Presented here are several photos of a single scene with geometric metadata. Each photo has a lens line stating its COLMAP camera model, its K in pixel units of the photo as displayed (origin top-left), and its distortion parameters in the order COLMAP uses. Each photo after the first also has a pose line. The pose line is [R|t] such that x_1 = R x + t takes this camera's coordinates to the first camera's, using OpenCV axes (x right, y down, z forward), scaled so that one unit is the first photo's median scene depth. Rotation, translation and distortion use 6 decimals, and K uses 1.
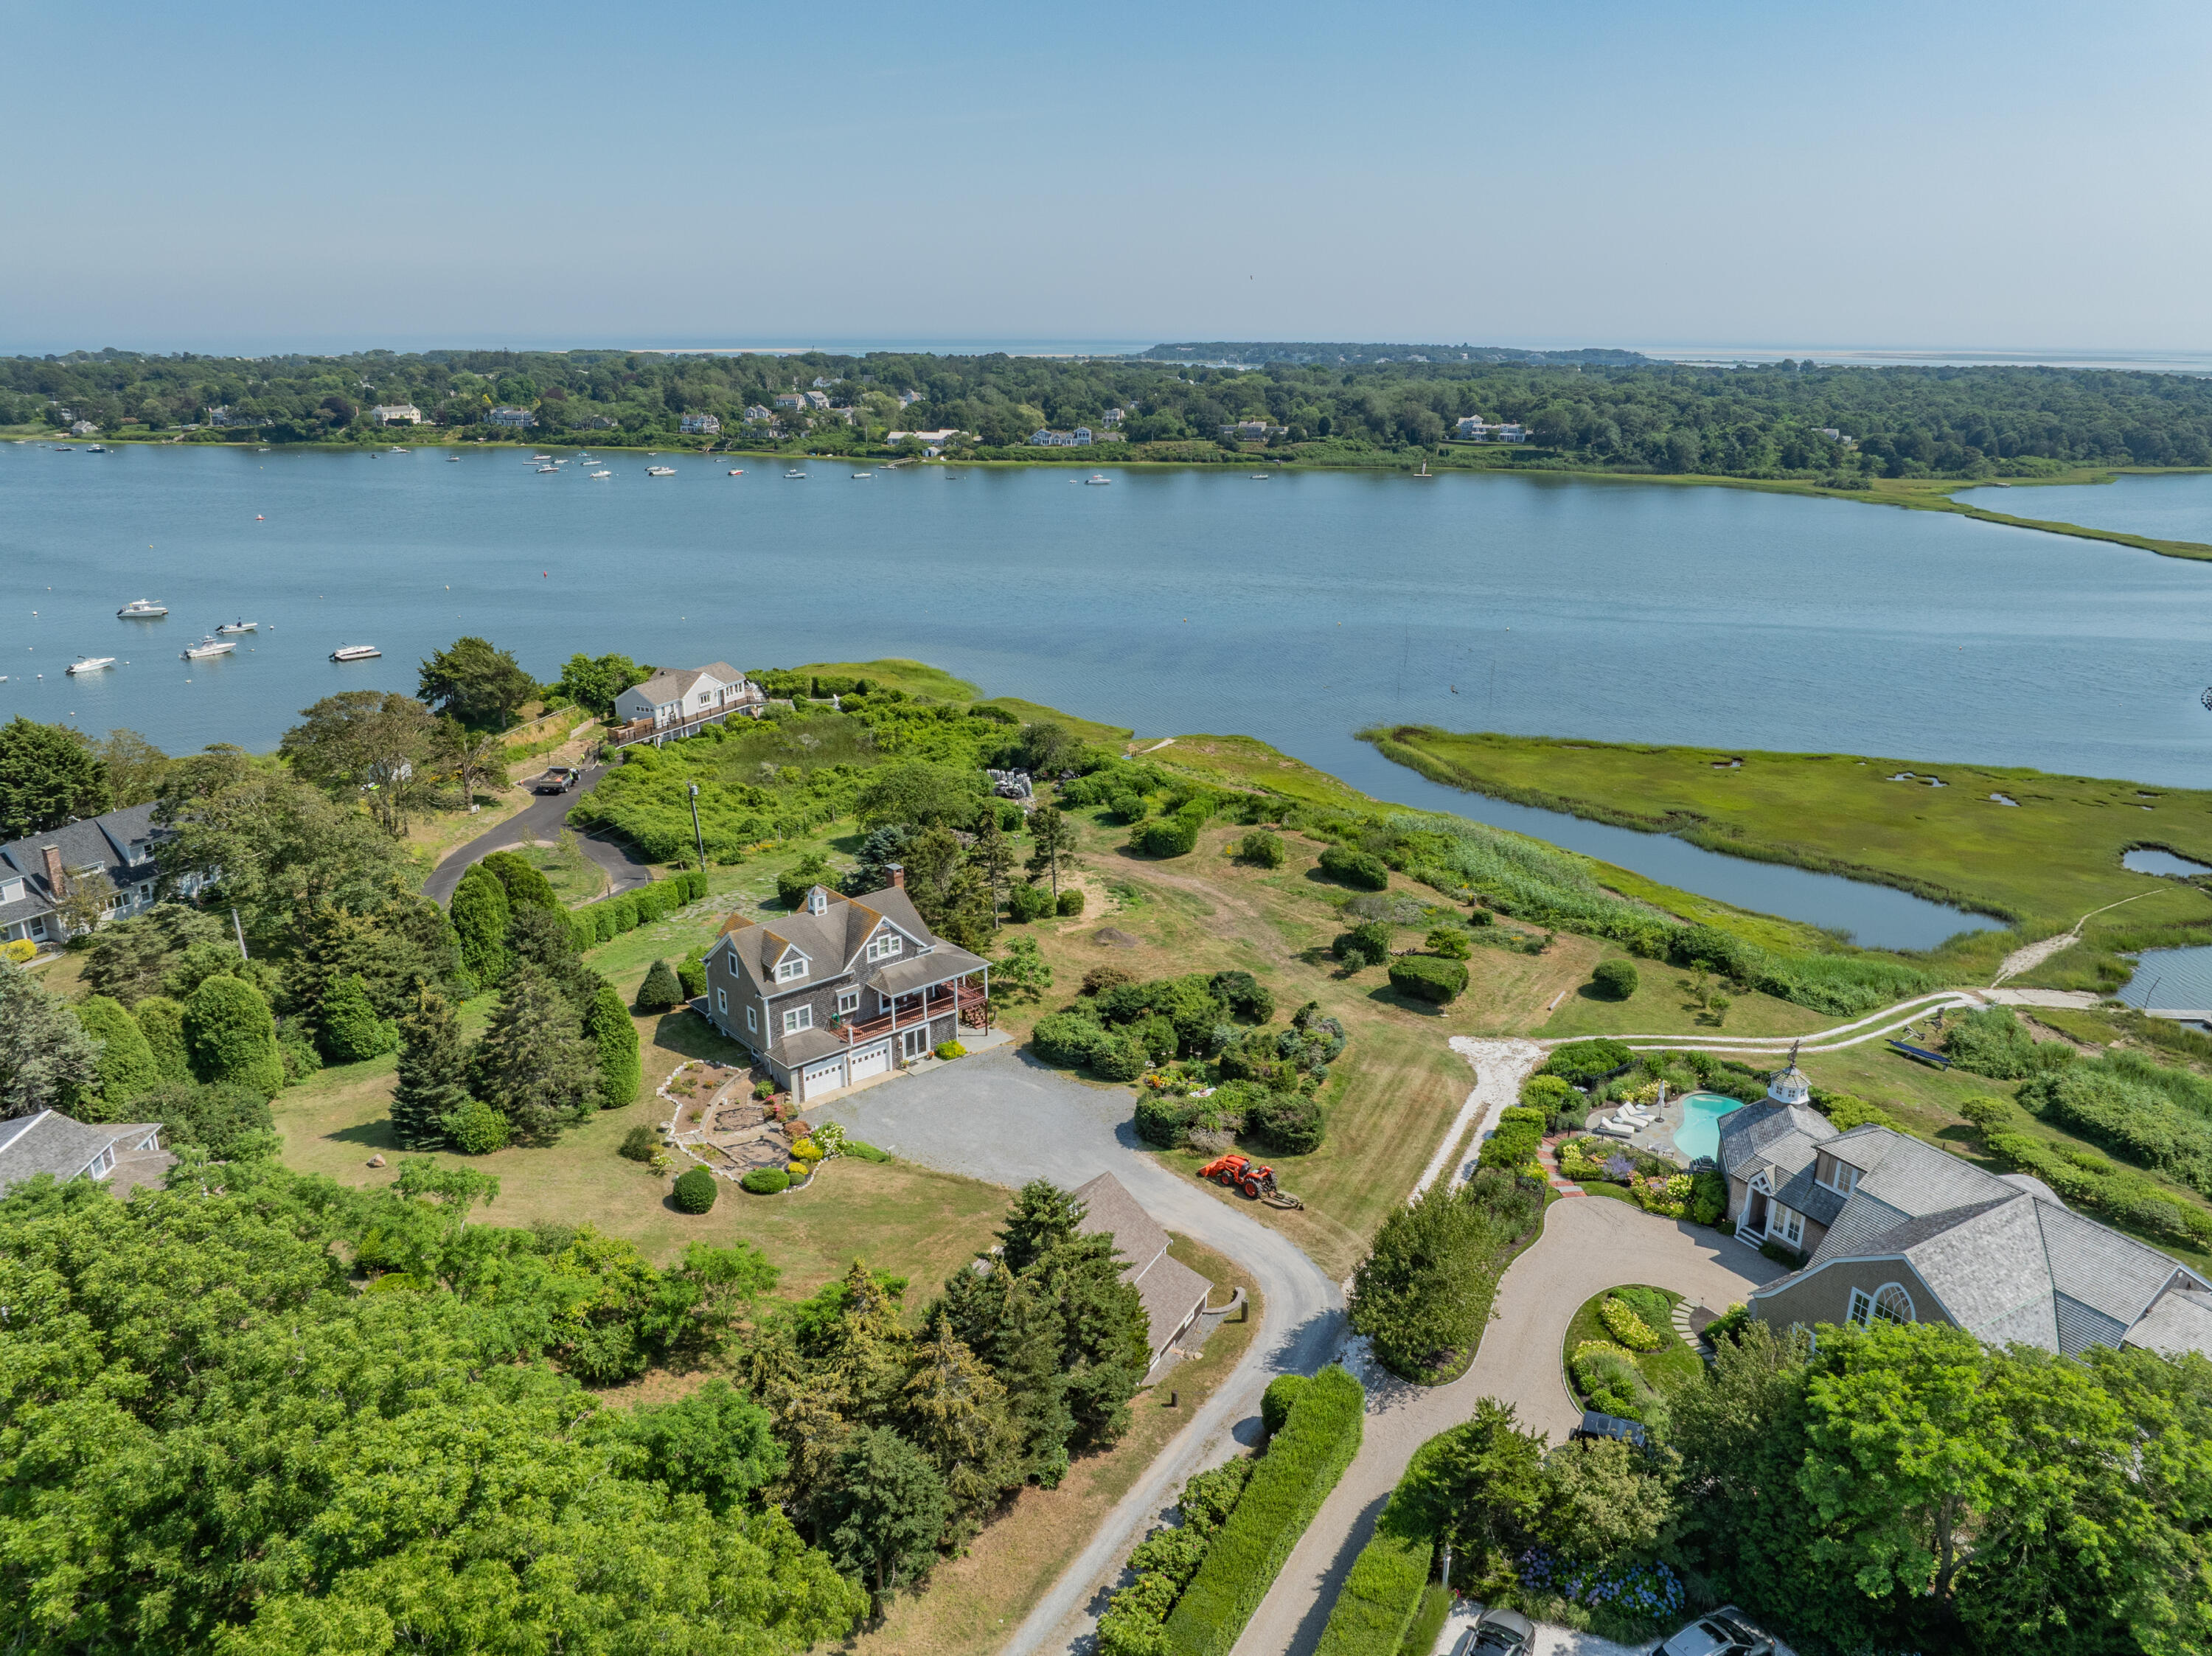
lens RADIAL K [[1561.3, 0, 1104.4], [0, 1561.3, 830.5], [0, 0, 1]] dist [-0.044413, 0.008443]
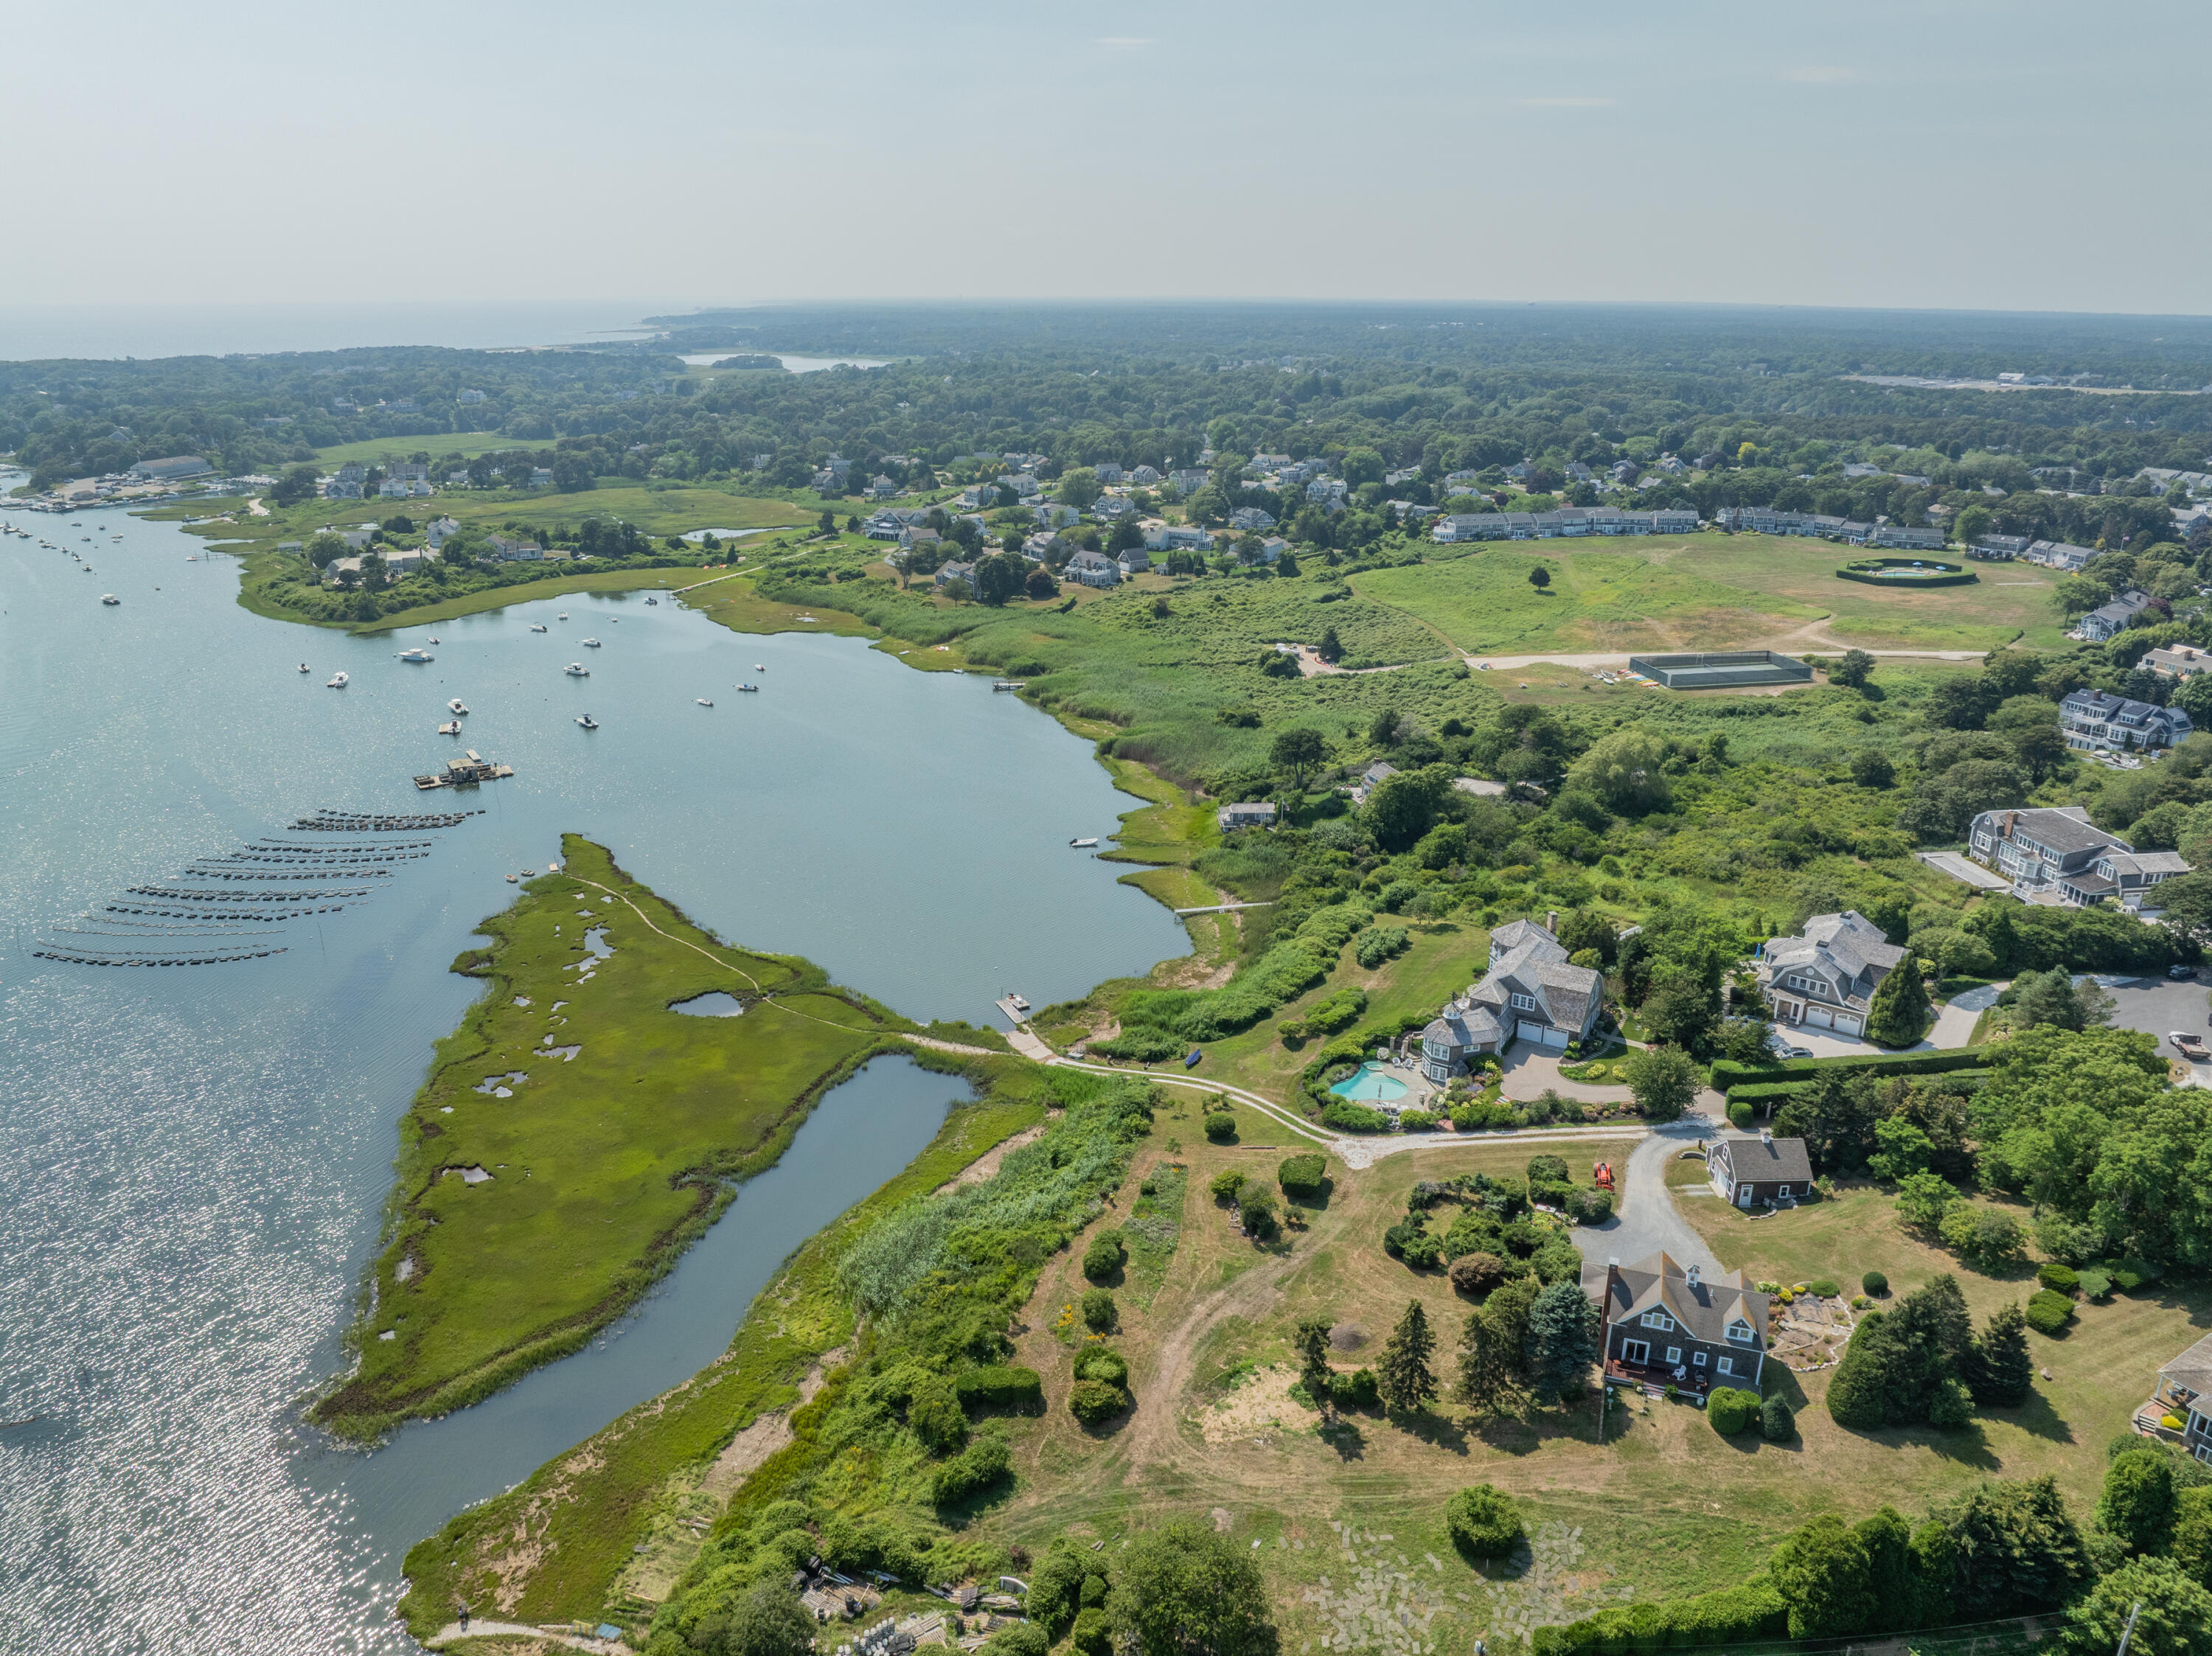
lens RADIAL K [[1561.3, 0, 1099.2], [0, 1561.3, 824.2], [0, 0, 1]] dist [-0.044413, 0.008443]
pose [[-0.483296, -0.291363, 0.825550, -0.638186], [0.264101, 0.850538, 0.454793, -0.710286], [-0.834671, 0.437828, -0.334112, 1.174567]]
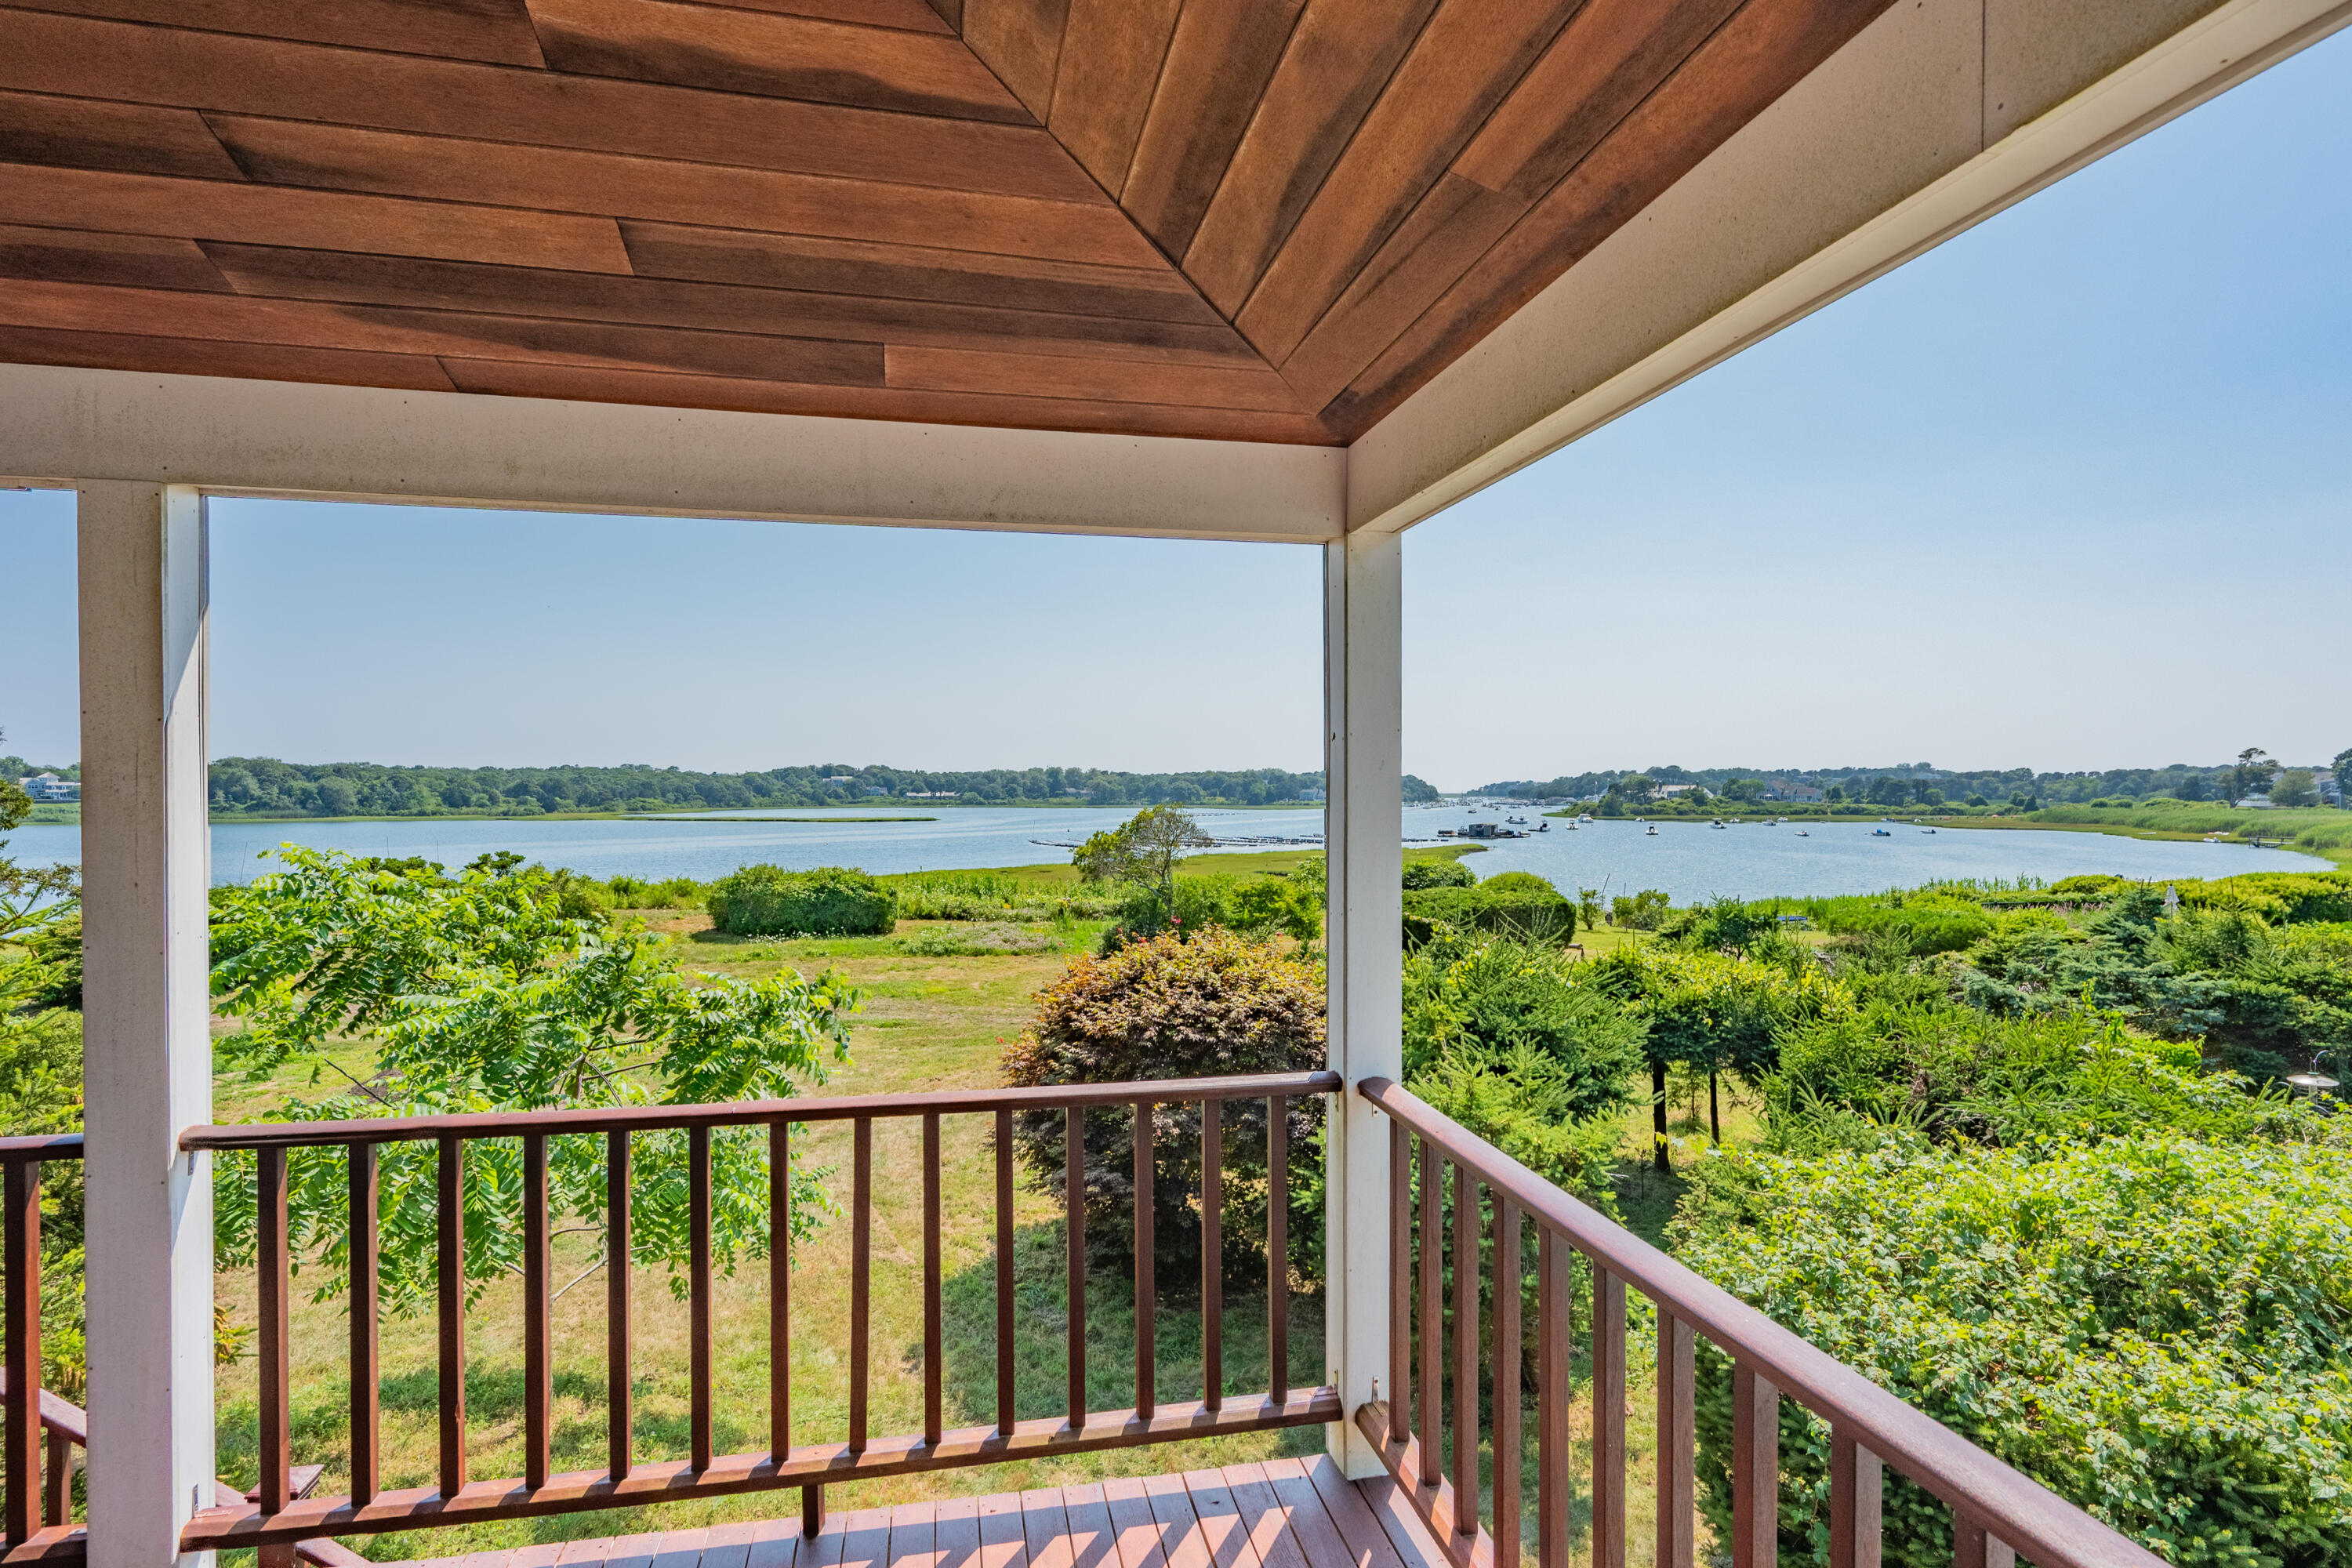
lens RADIAL K [[1166.2, 0, 1183.0], [0, 1166.2, 790.7], [0, 0, 1]] dist [-0.005672, -0.000504]
pose [[0.491642, -0.003839, 0.870789, -0.076269], [0.271205, 0.950930, -0.148929, 0.064778], [-0.827488, 0.309382, 0.468558, 0.706916]]
